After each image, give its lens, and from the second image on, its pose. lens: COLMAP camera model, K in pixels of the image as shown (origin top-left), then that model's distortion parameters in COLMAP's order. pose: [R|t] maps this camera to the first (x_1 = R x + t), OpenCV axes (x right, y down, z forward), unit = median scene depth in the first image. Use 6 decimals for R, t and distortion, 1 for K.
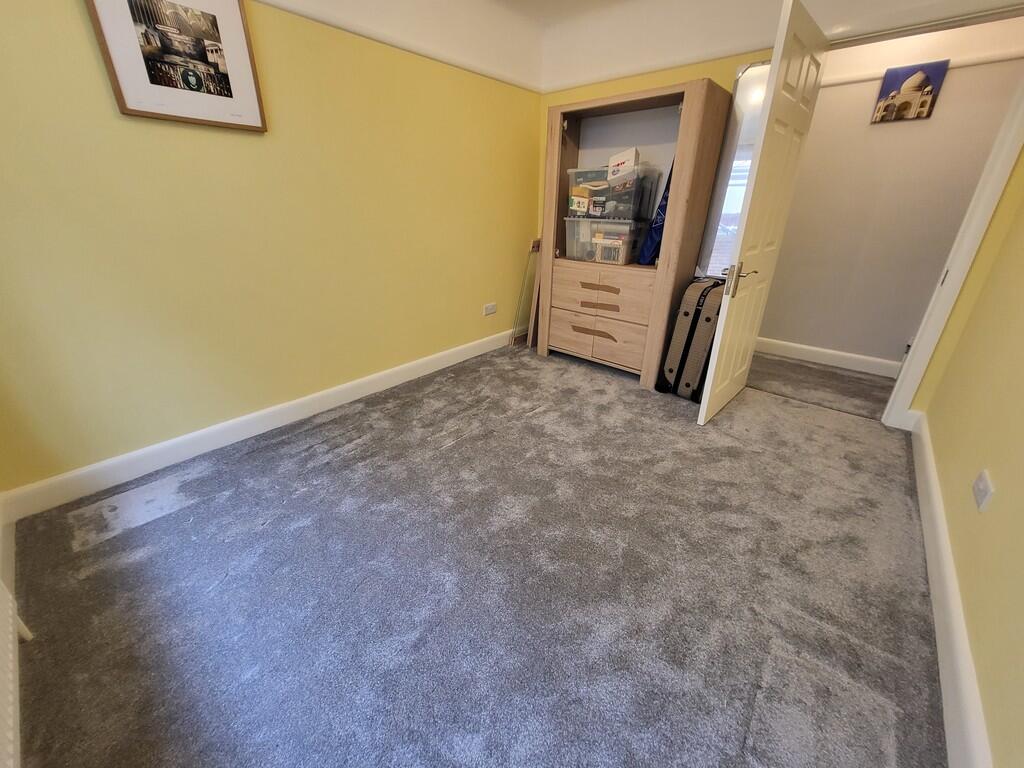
lens RADIAL K [[405.2, 0, 512.7], [0, 405.2, 377.9], [0, 0, 1]] dist [0.001362, -0.000330]
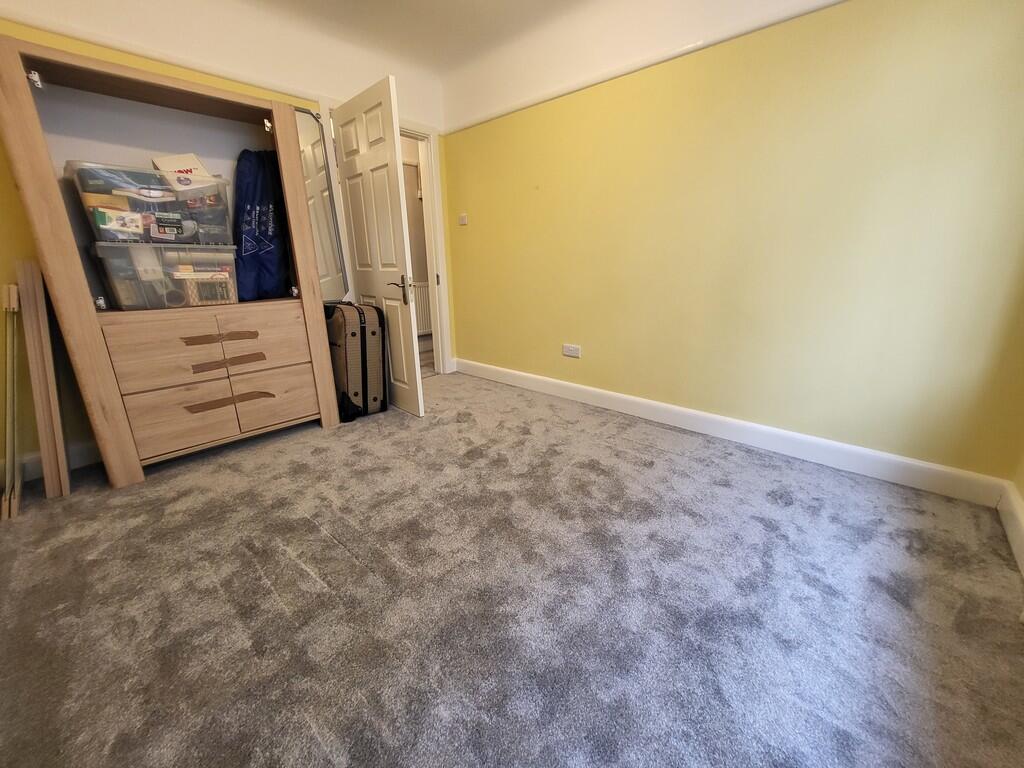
lens RADIAL K [[405.2, 0, 512.7], [0, 405.2, 377.9], [0, 0, 1]] dist [0.001362, -0.000330]
pose [[0.019460, -0.282504, 0.959069, -0.502571], [0.405512, 0.879038, 0.250702, -0.136701], [-0.913883, 0.384035, 0.131664, 0.481822]]
